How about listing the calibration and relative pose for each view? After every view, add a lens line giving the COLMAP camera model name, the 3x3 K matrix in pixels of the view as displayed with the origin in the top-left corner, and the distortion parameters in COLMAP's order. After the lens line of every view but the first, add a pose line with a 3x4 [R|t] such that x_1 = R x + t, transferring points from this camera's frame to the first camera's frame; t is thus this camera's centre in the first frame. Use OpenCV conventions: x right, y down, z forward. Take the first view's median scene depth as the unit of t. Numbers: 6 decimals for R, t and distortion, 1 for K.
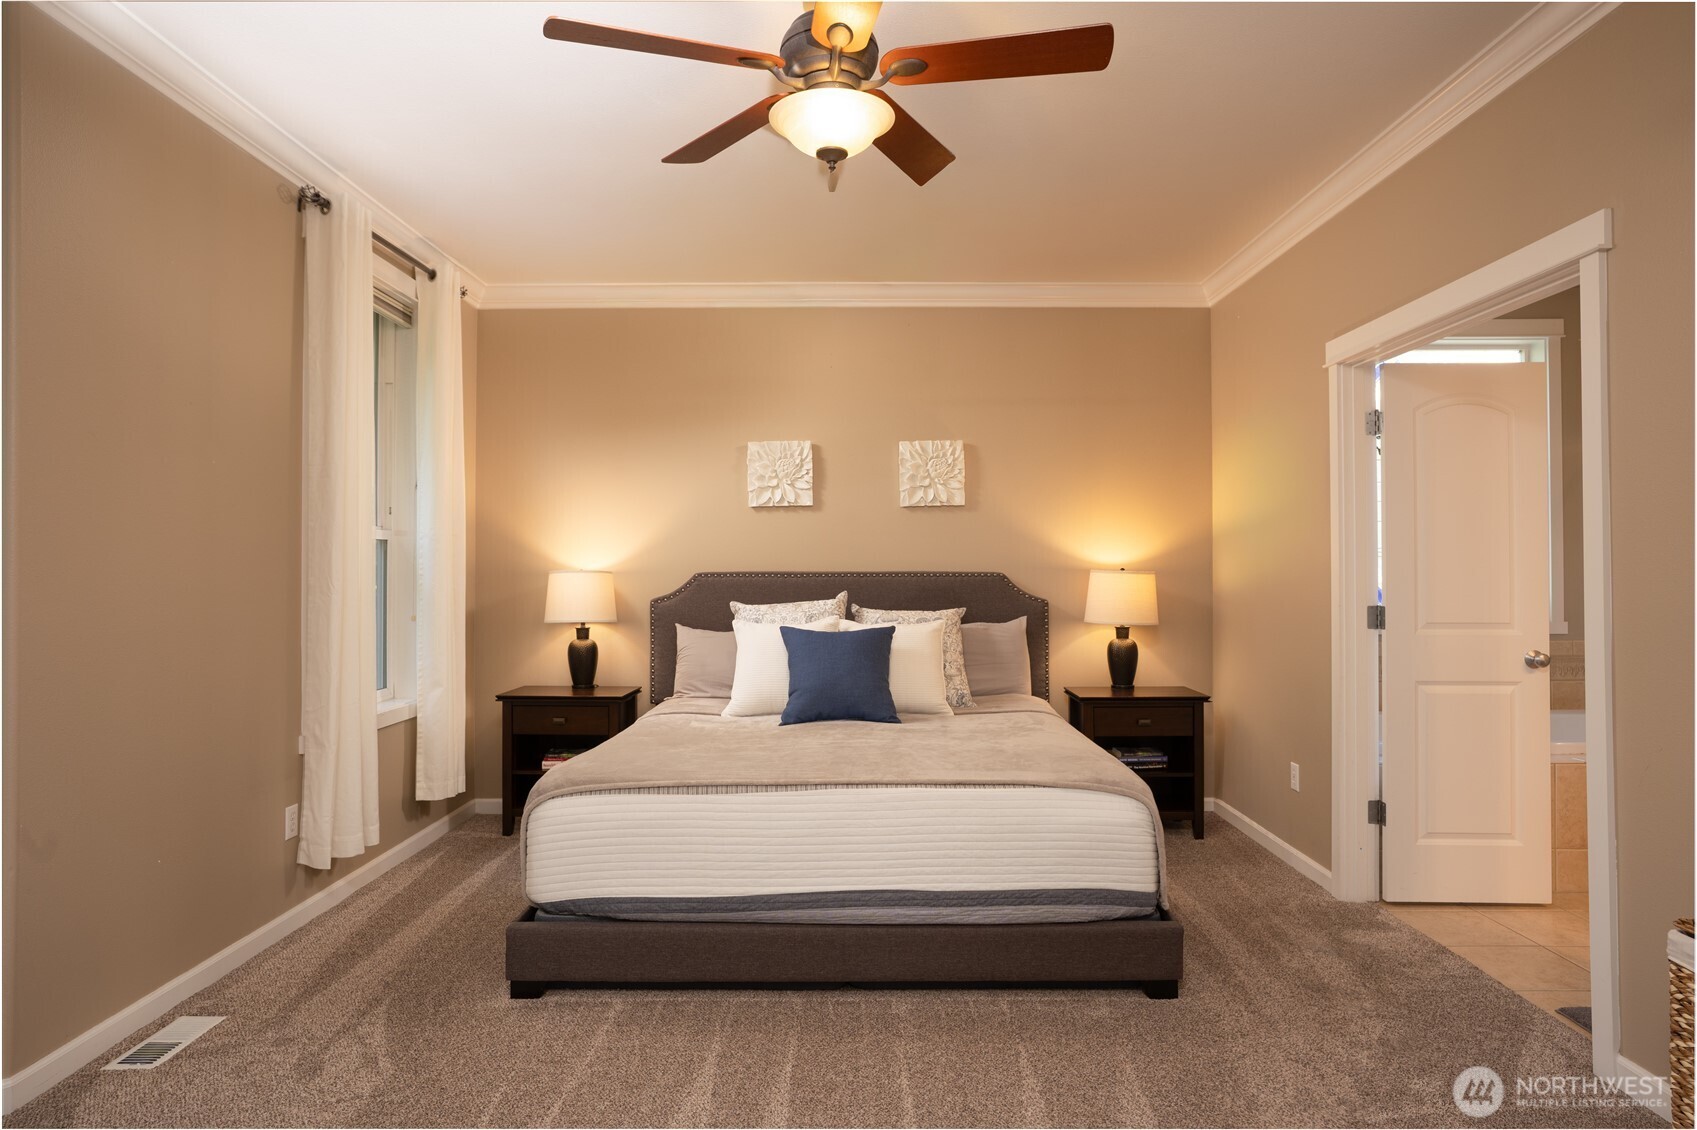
lens RADIAL K [[971.3, 0, 848.5], [0, 971.3, 565.0], [0, 0, 1]] dist [-0.036253, 0.001971]
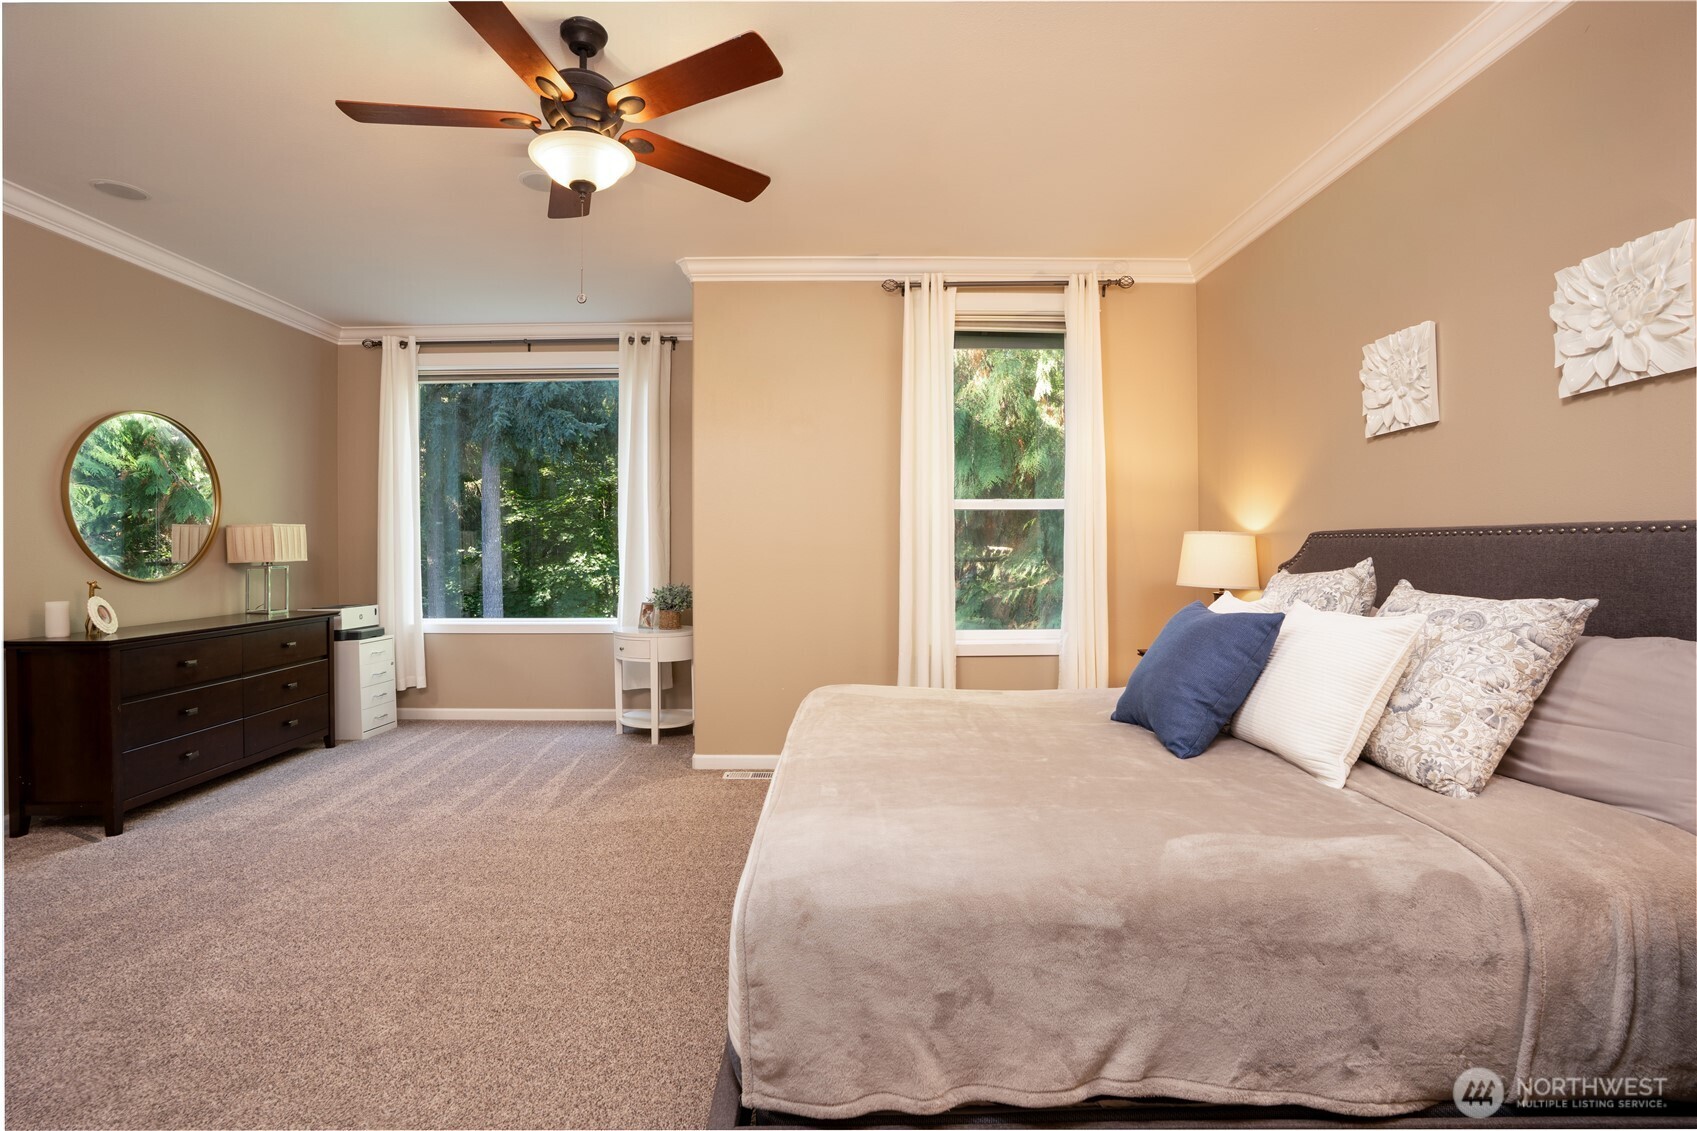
lens RADIAL K [[777.6, 0, 850.0], [0, 777.6, 553.9], [0, 0, 1]] dist [-0.001115, 0.000009]
pose [[0.031240, 0.010873, -0.999453, 0.473615], [0.007108, 0.999913, 0.011101, 0.016155], [0.999487, -0.007451, 0.031160, 0.632622]]
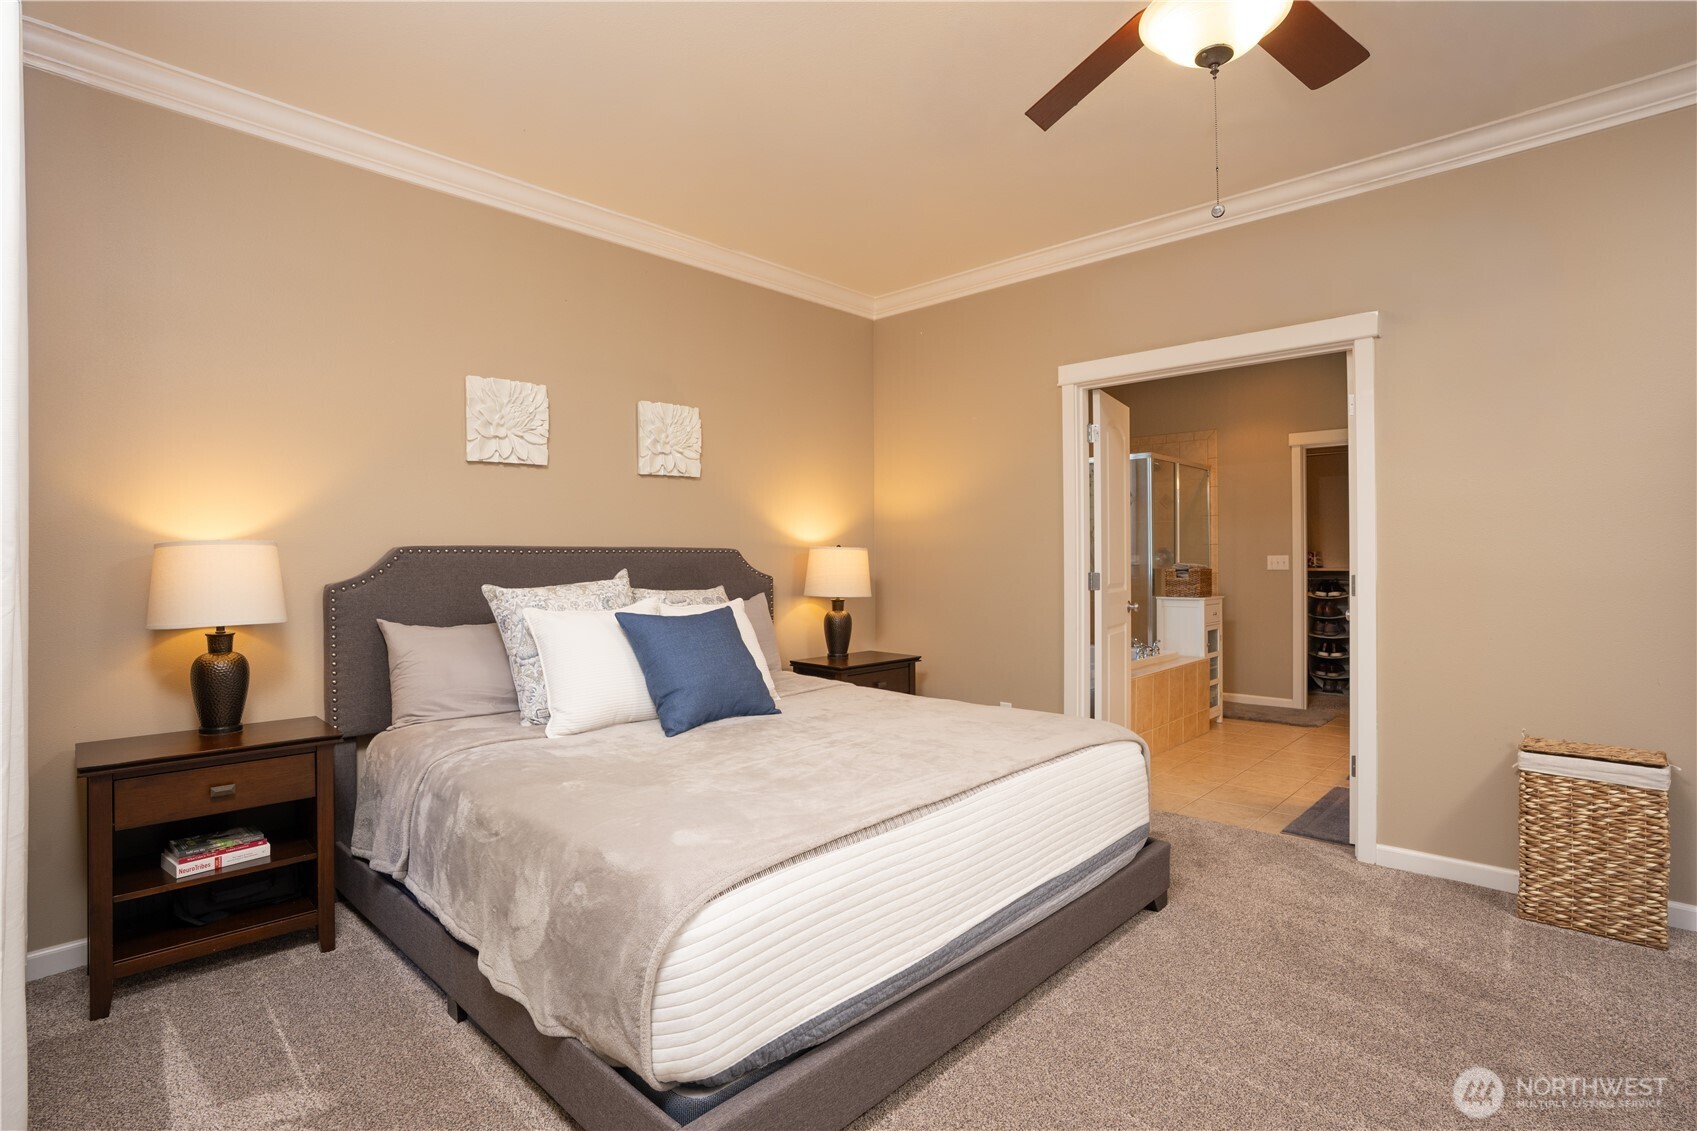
lens RADIAL K [[831.6, 0, 848.5], [0, 831.6, 565.5], [0, 0, 1]] dist [-0.050522, 0.000081]
pose [[0.675297, -0.007747, 0.737505, -0.388935], [-0.000225, 0.999943, 0.010711, 0.015690], [-0.737545, -0.007399, 0.675257, 0.365213]]
